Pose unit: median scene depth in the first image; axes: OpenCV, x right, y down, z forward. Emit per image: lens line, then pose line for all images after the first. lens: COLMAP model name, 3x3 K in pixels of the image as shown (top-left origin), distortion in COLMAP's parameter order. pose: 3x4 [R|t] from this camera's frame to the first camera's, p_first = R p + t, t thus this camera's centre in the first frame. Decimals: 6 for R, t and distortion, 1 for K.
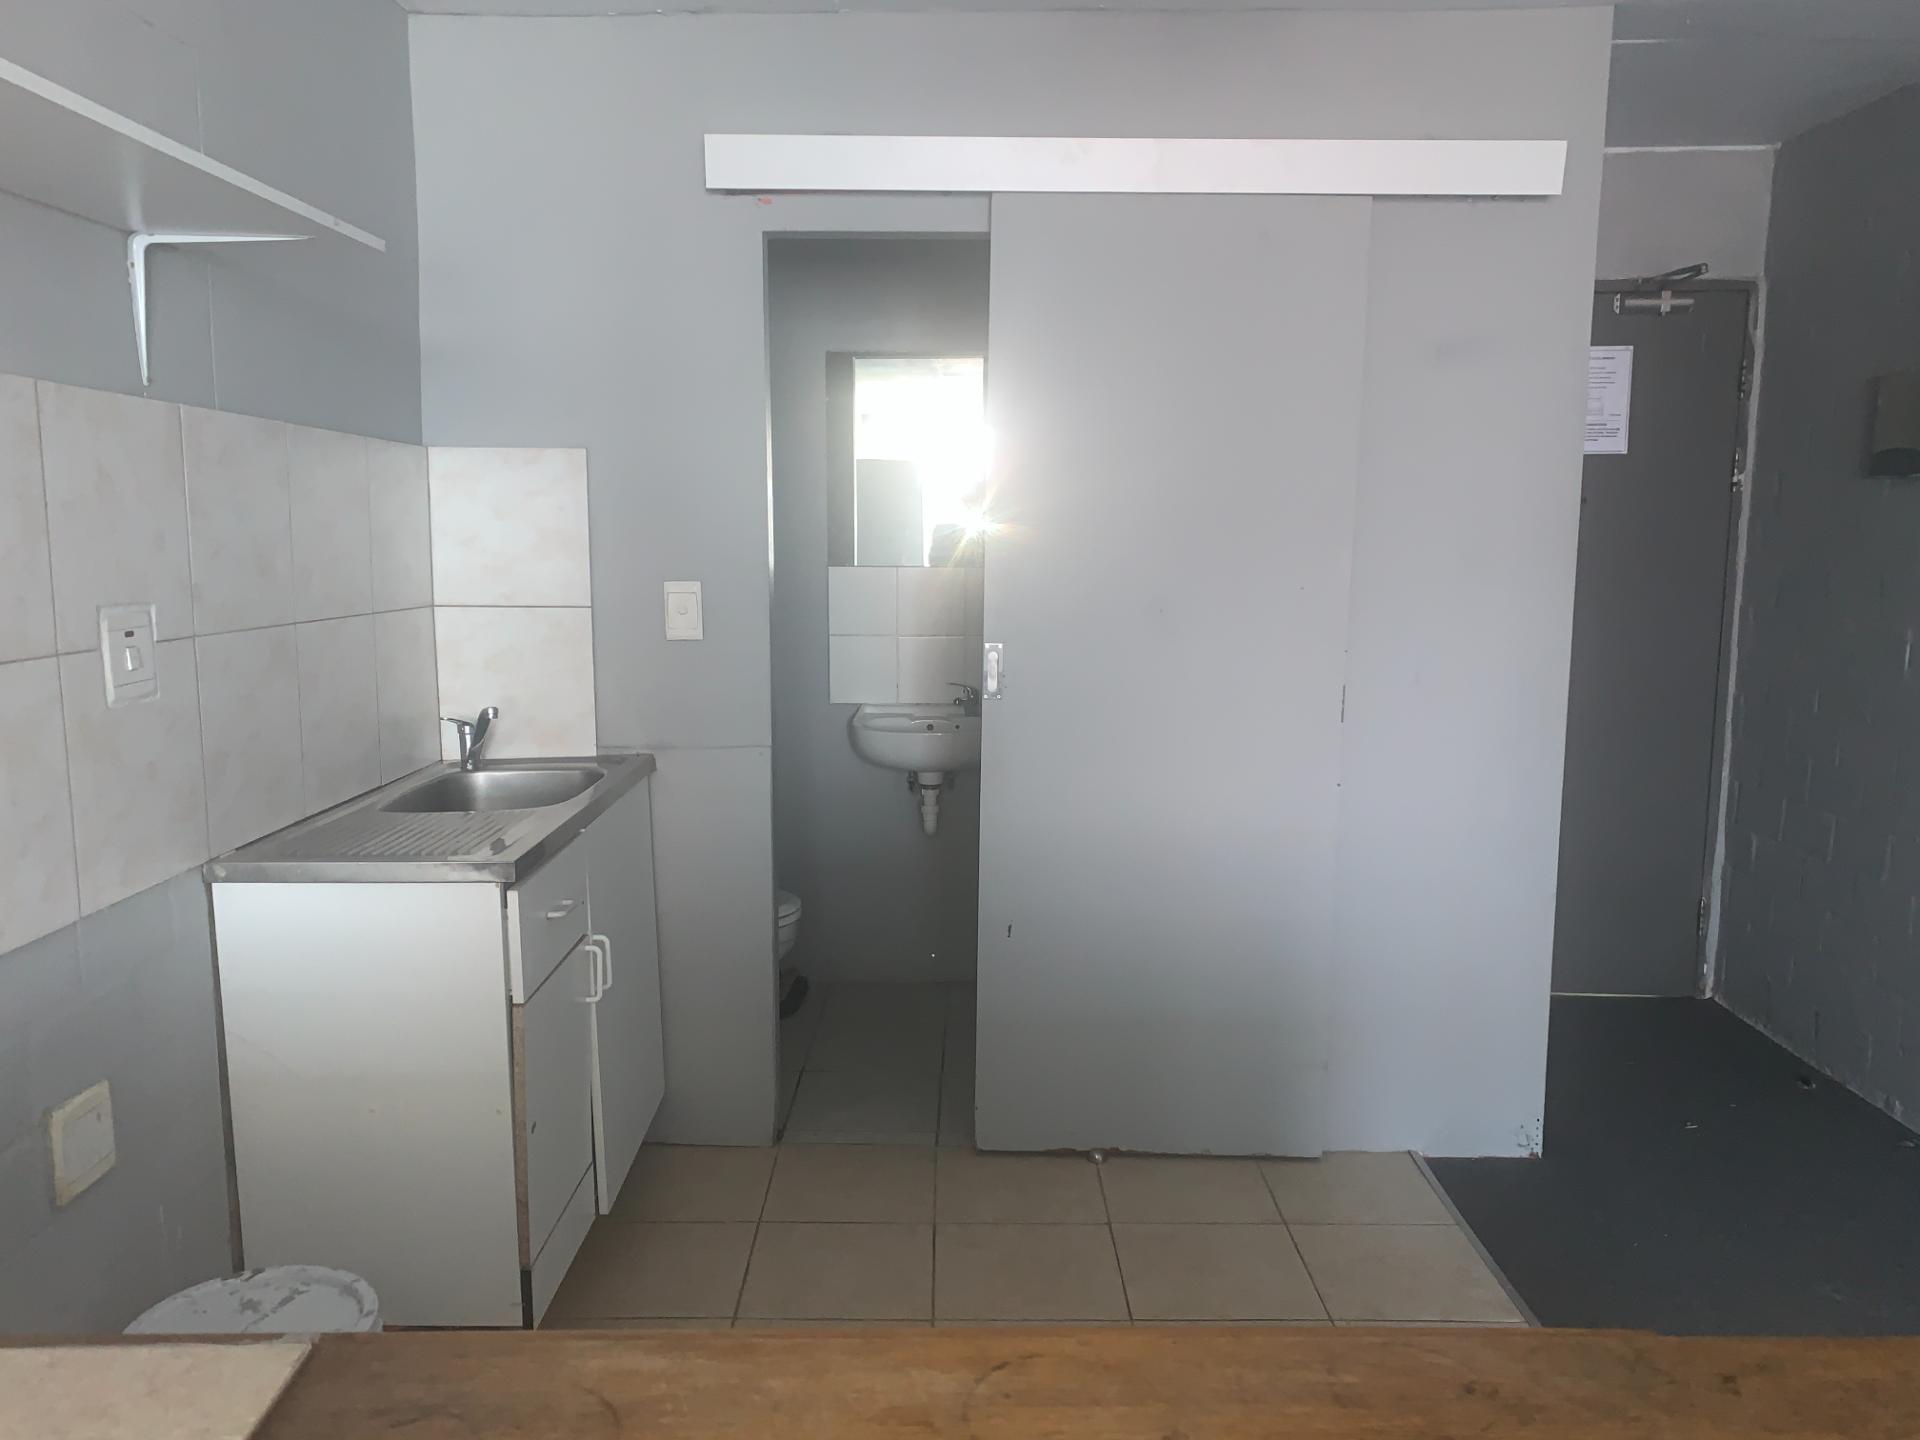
lens RADIAL K [[1473.1, 0, 965.5], [0, 1473.1, 727.1], [0, 0, 1]] dist [0.033433, -0.063731]
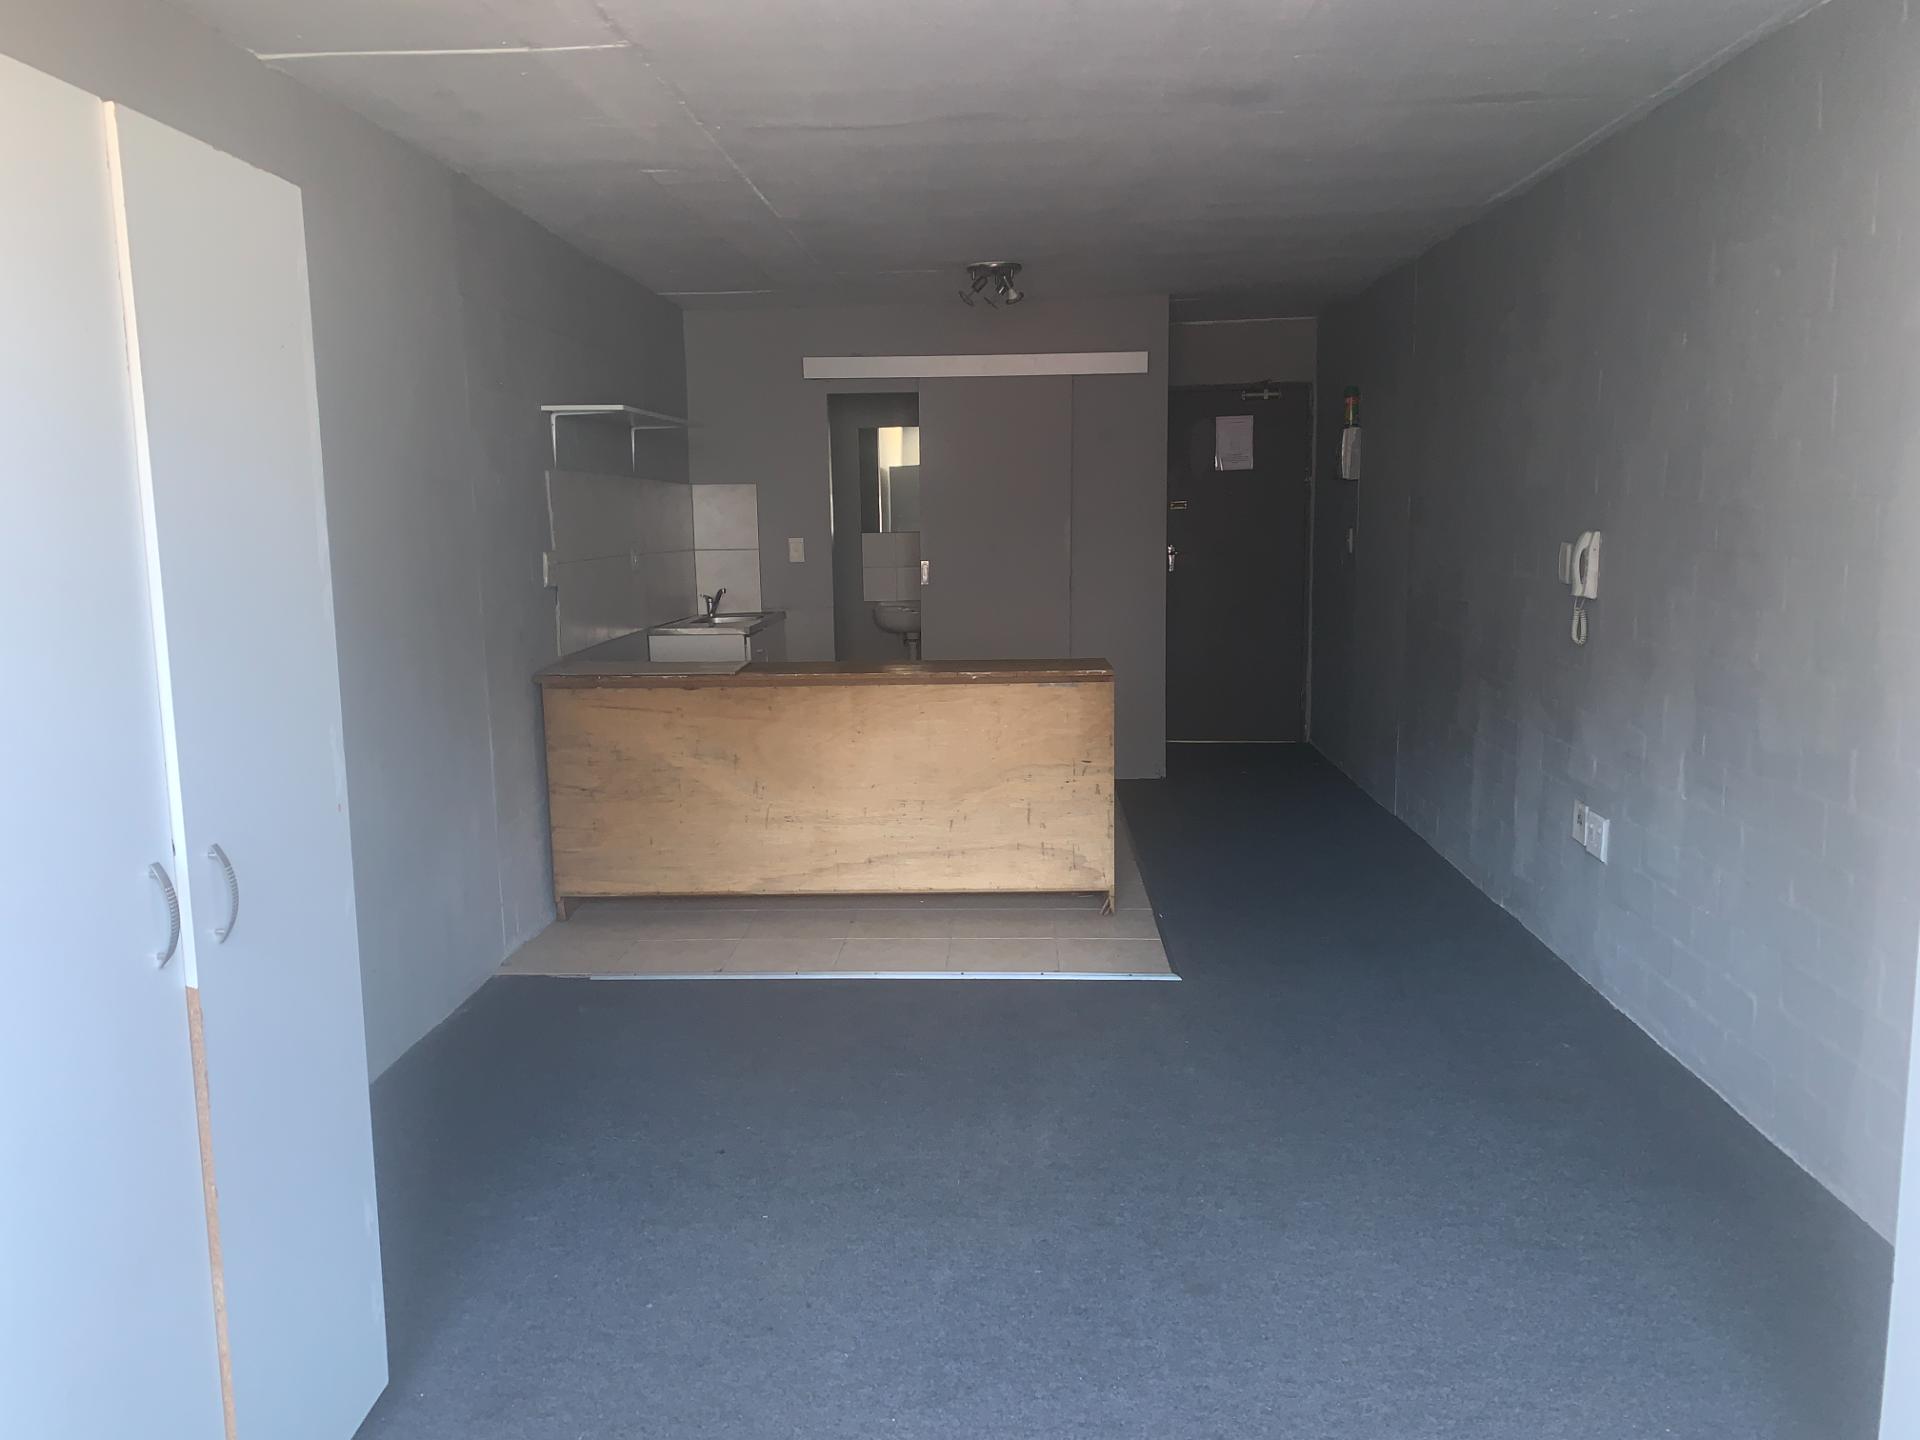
lens RADIAL K [[1466.0, 0, 960.0], [0, 1466.0, 720.0], [0, 0, 1]] dist [0.078117, -0.000480]
pose [[0.998547, -0.014308, -0.051947, 0.195949], [0.014691, 0.999868, 0.006999, 0.185619], [0.051840, -0.007752, 0.998625, -1.384450]]
